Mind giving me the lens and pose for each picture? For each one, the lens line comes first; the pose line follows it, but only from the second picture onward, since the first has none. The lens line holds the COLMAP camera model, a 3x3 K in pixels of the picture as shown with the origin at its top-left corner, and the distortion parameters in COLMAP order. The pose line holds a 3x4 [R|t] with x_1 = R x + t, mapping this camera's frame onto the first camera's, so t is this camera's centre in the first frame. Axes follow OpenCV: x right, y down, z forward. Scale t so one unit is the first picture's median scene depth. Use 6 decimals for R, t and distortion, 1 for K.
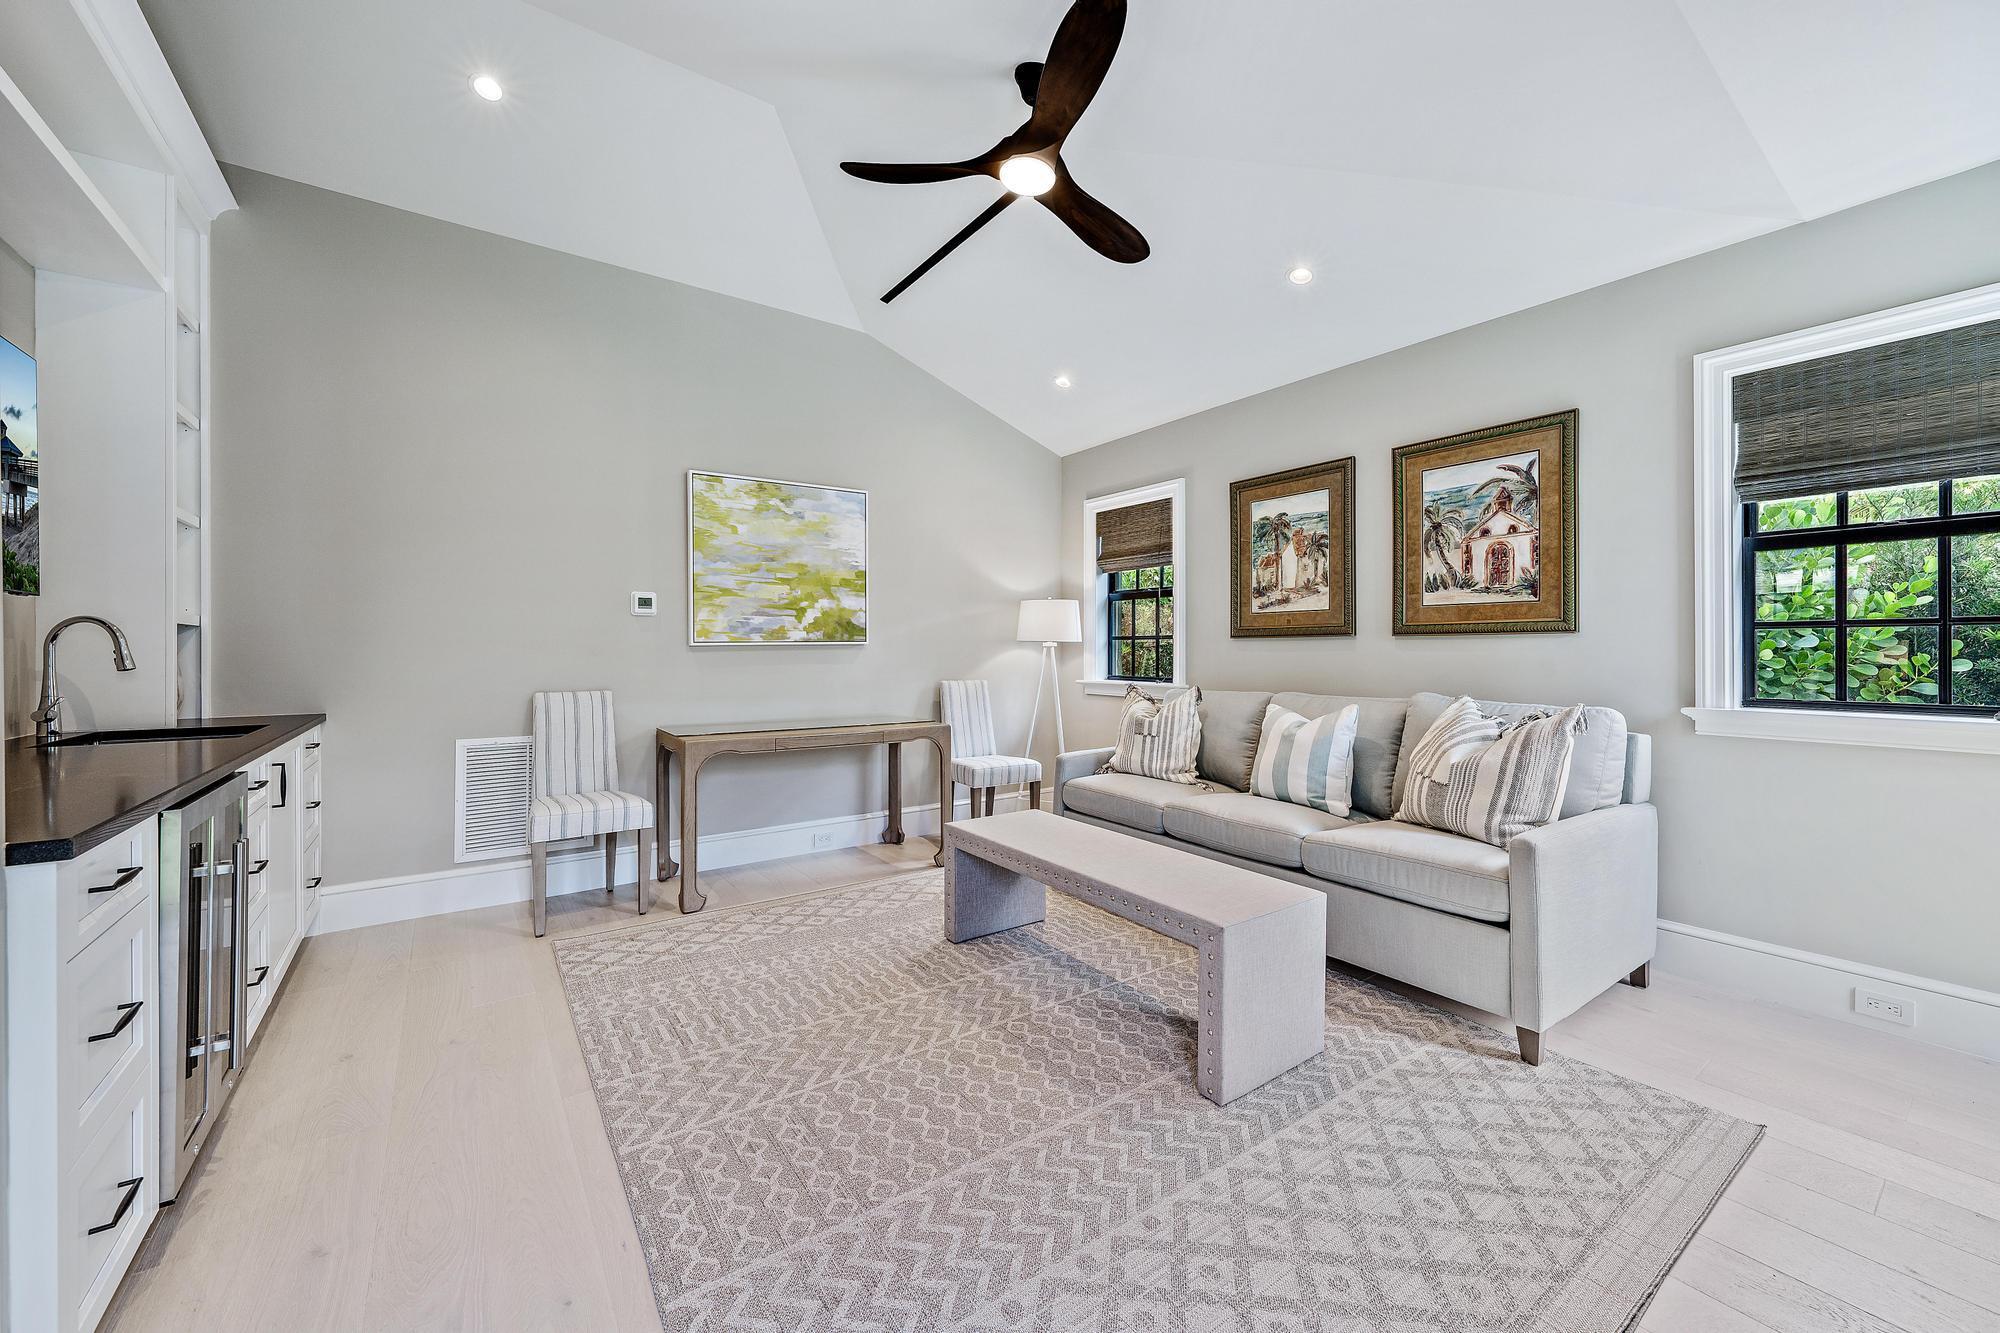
lens RADIAL K [[779.2, 0, 998.9], [0, 779.2, 652.0], [0, 0, 1]] dist [0.000022, -0.000001]
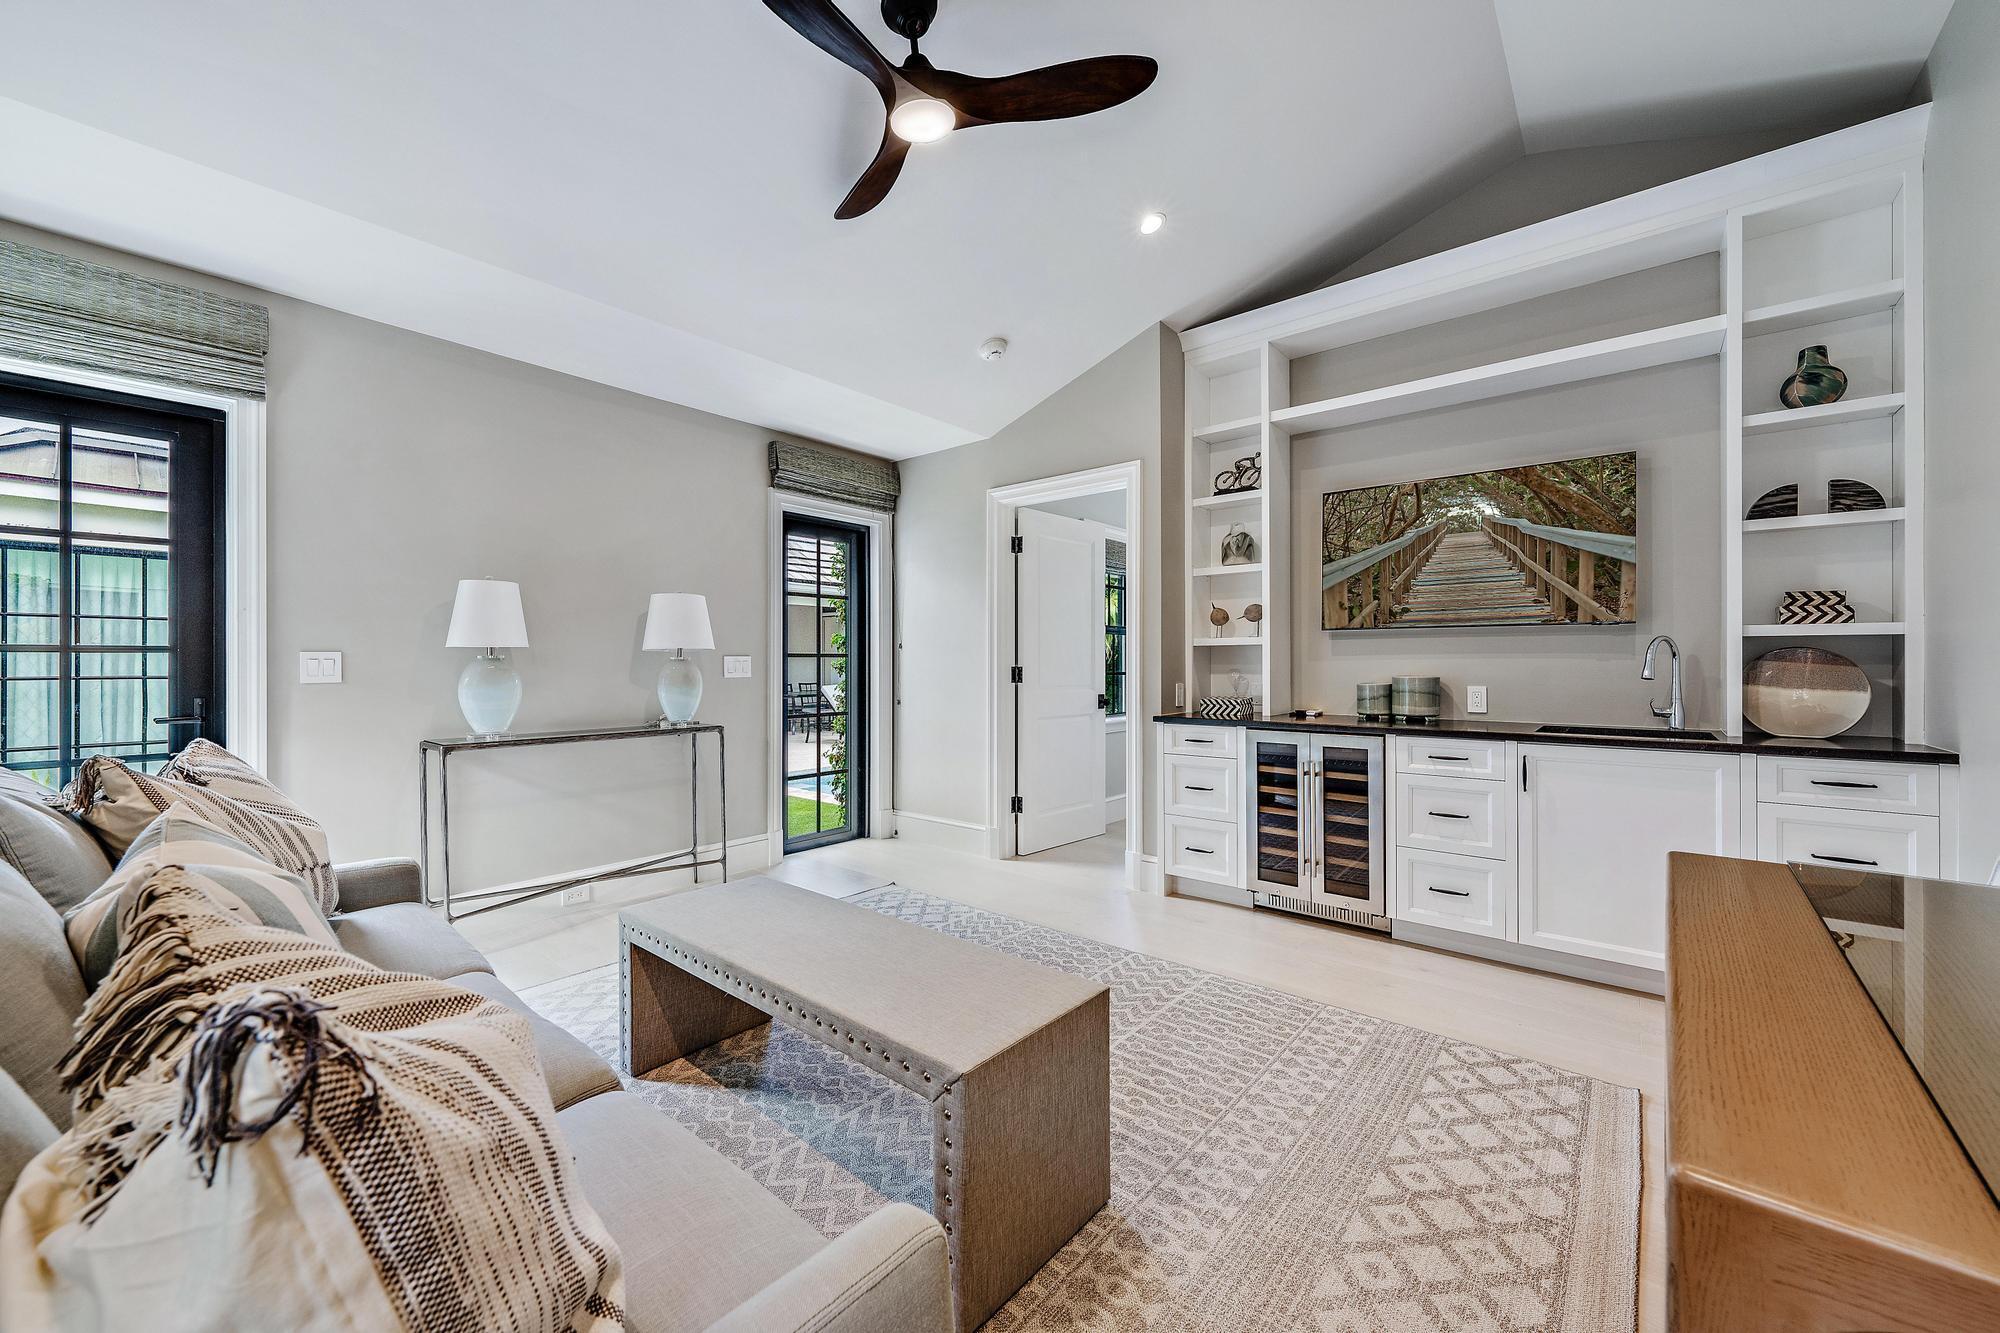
lens RADIAL K [[779.2, 0, 1001.7], [0, 779.2, 661.7], [0, 0, 1]] dist [0.000022, -0.000001]
pose [[-0.968357, 0.002112, -0.249559, 0.146530], [0.001303, 0.999993, 0.003408, -0.008947], [0.249564, 0.002975, -0.968354, 1.605206]]
